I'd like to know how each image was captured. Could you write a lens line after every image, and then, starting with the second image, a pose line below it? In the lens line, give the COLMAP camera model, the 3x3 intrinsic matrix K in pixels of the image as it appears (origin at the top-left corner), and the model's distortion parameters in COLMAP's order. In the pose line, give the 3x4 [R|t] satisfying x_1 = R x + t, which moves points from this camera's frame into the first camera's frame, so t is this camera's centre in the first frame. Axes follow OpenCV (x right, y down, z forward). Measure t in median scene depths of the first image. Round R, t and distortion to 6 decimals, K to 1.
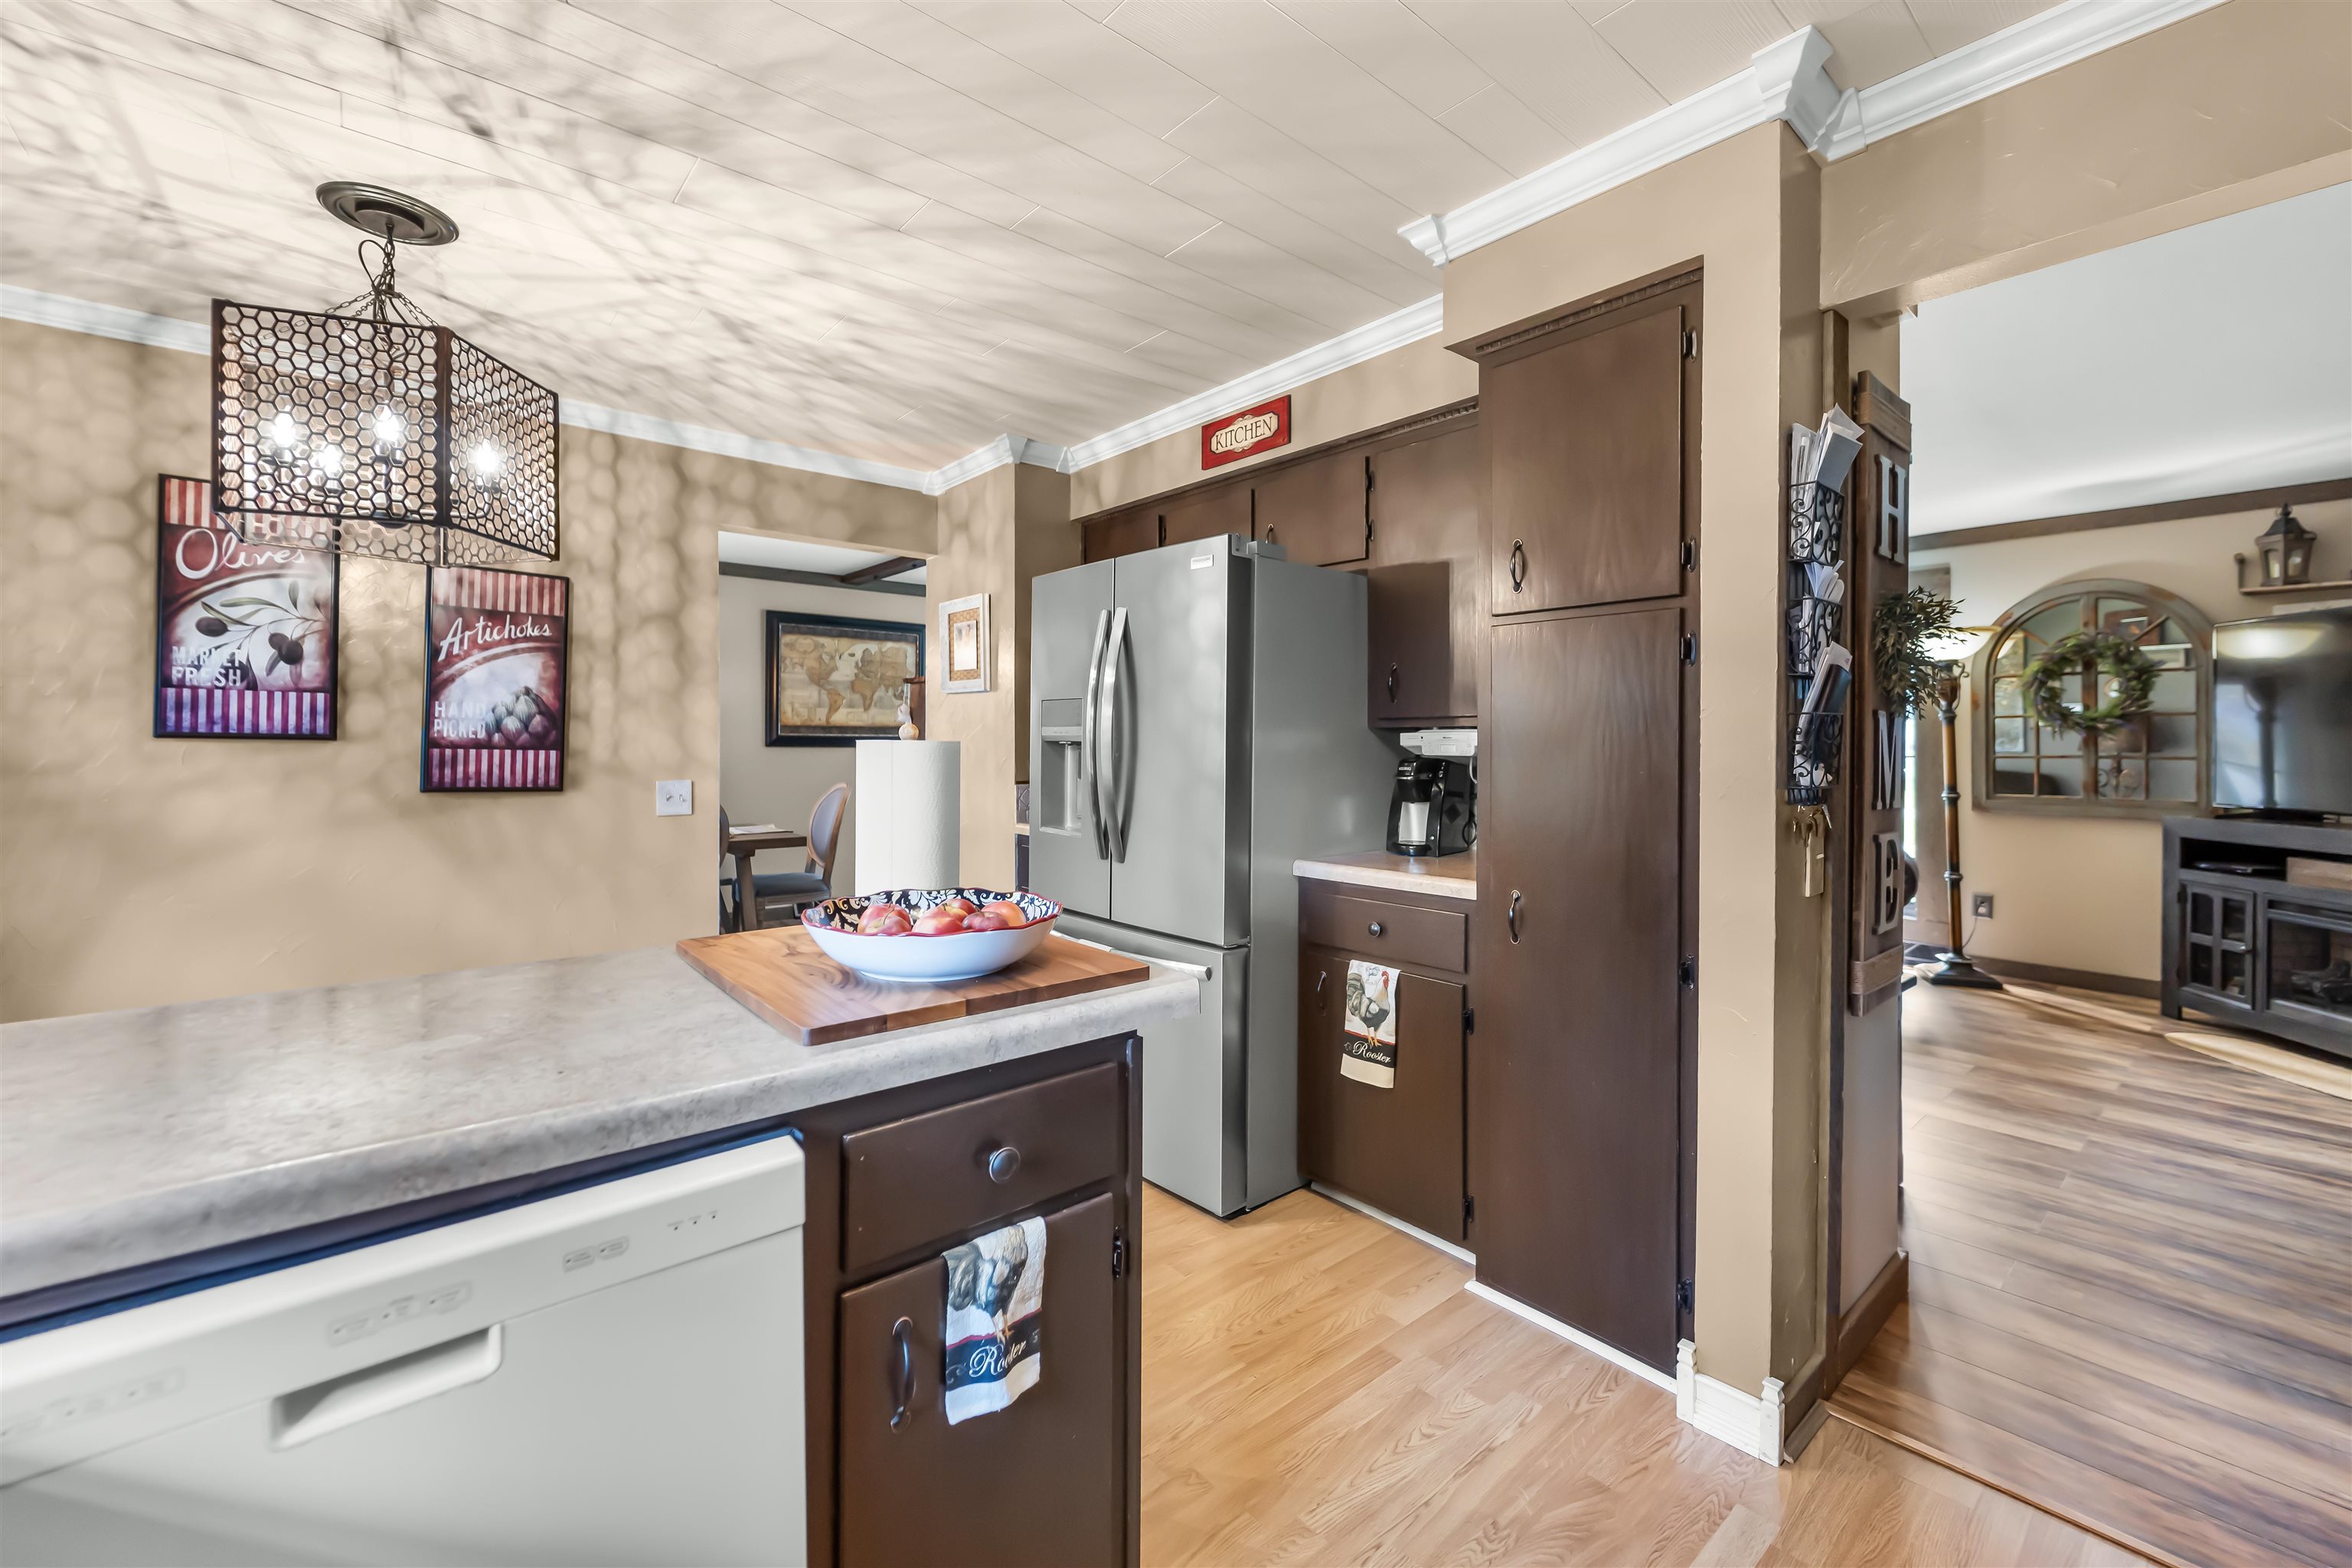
lens RADIAL K [[943.0, 0, 1180.5], [0, 943.0, 765.3], [0, 0, 1]] dist [0.001922, 0.000161]
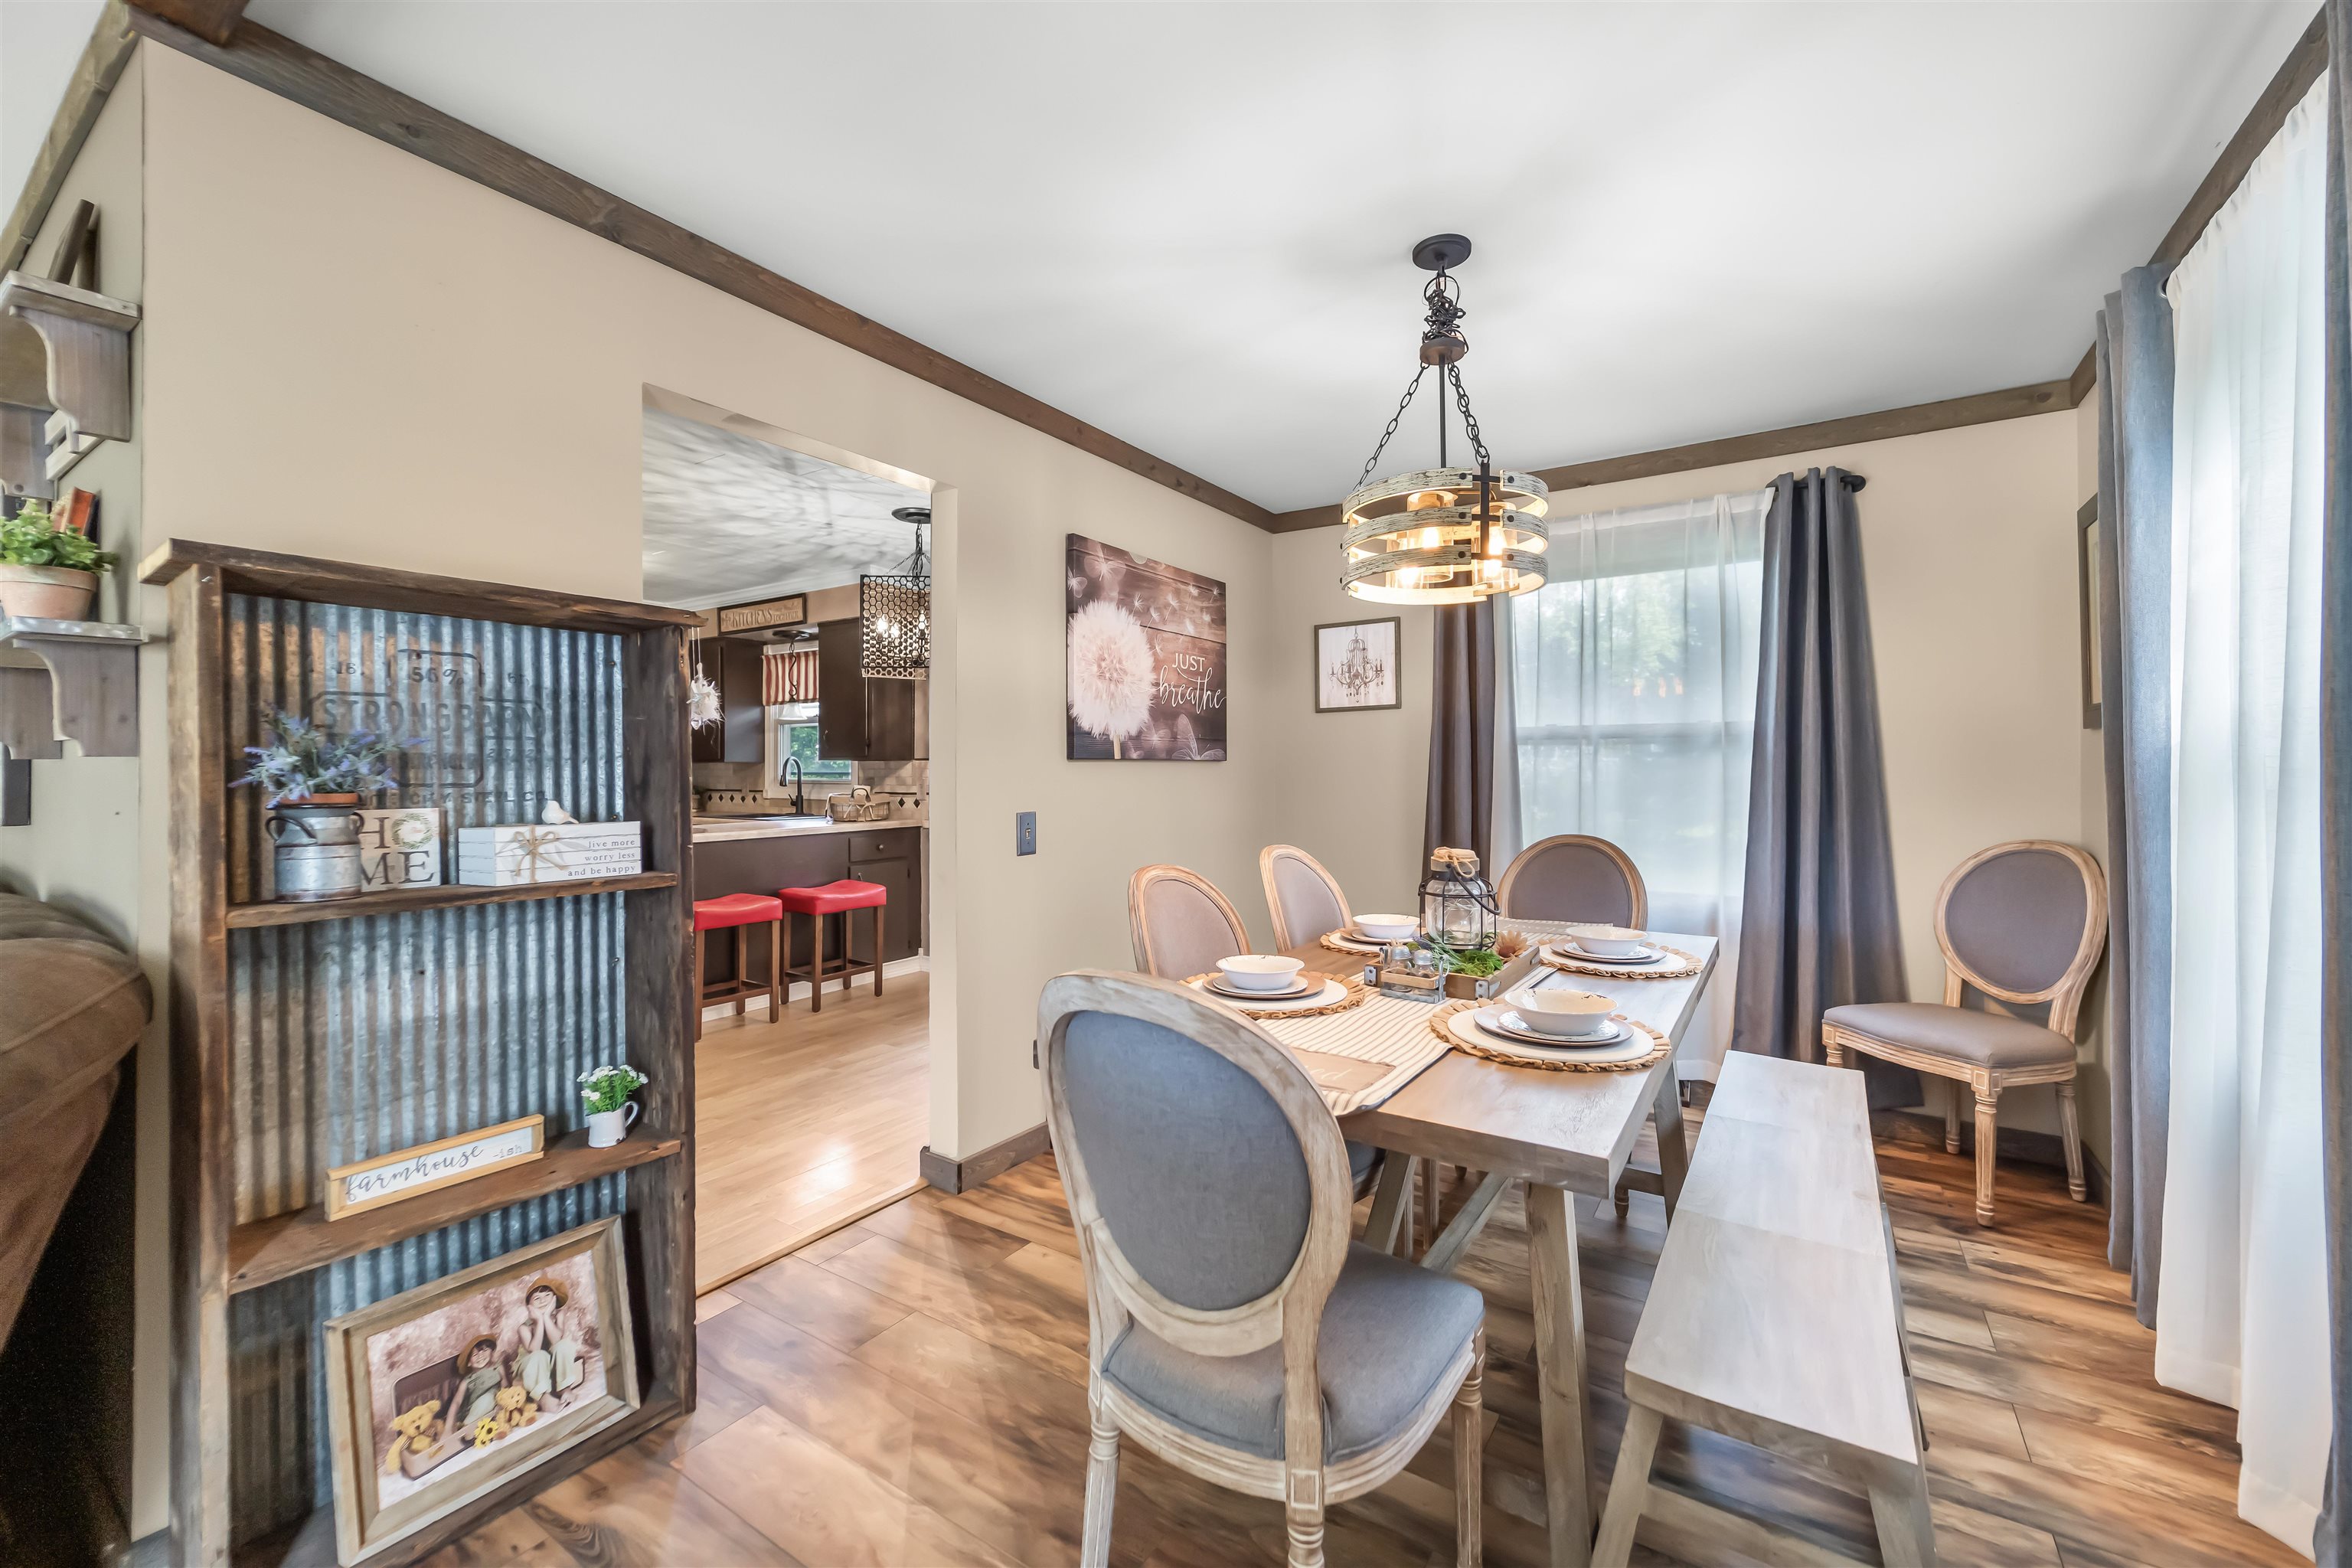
lens RADIAL K [[943.0, 0, 1180.5], [0, 943.0, 765.3], [0, 0, 1]] dist [0.001922, 0.000161]
pose [[-0.963648, -0.006405, -0.267098, -0.932283], [-0.009466, 0.999903, 0.010174, -0.064119], [0.267007, 0.012333, -0.963616, 3.513484]]
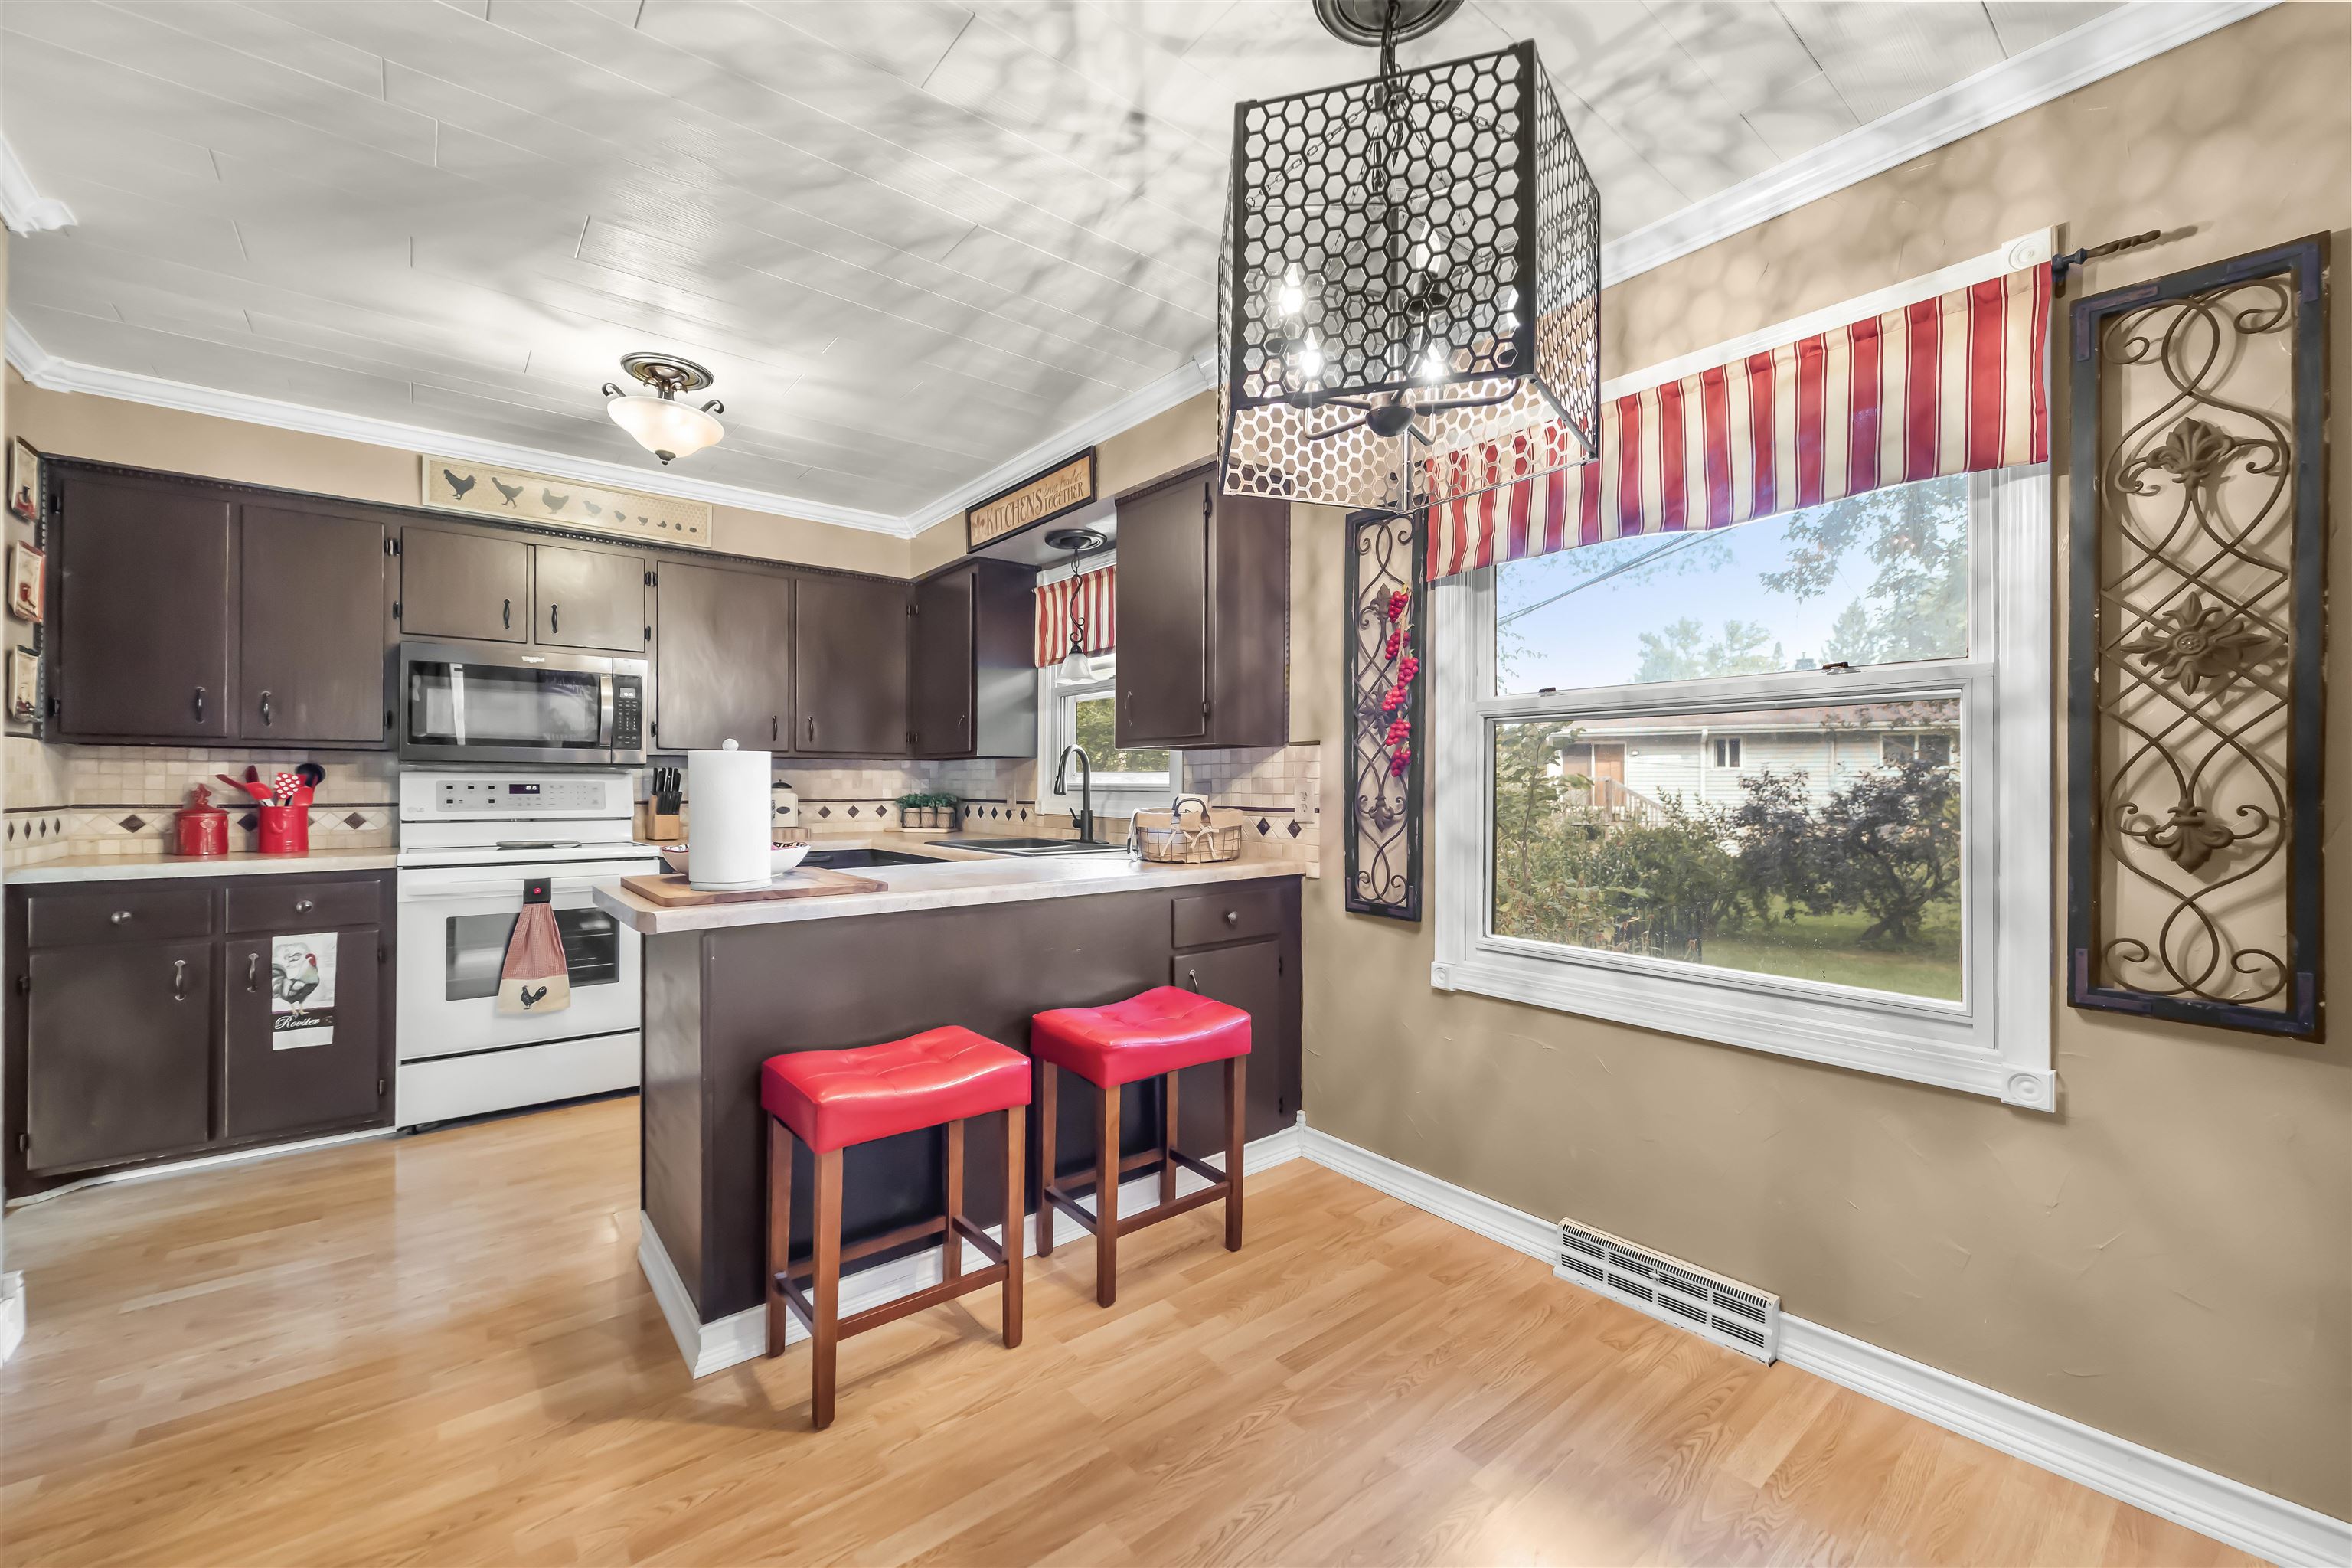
lens RADIAL K [[943.0, 0, 1180.5], [0, 943.0, 765.3], [0, 0, 1]] dist [0.001922, 0.000161]
pose [[-0.999413, -0.008927, 0.033080, -0.787214], [-0.009031, 0.999955, -0.002982, -0.000848], [-0.033052, -0.003279, -0.999448, 1.900055]]
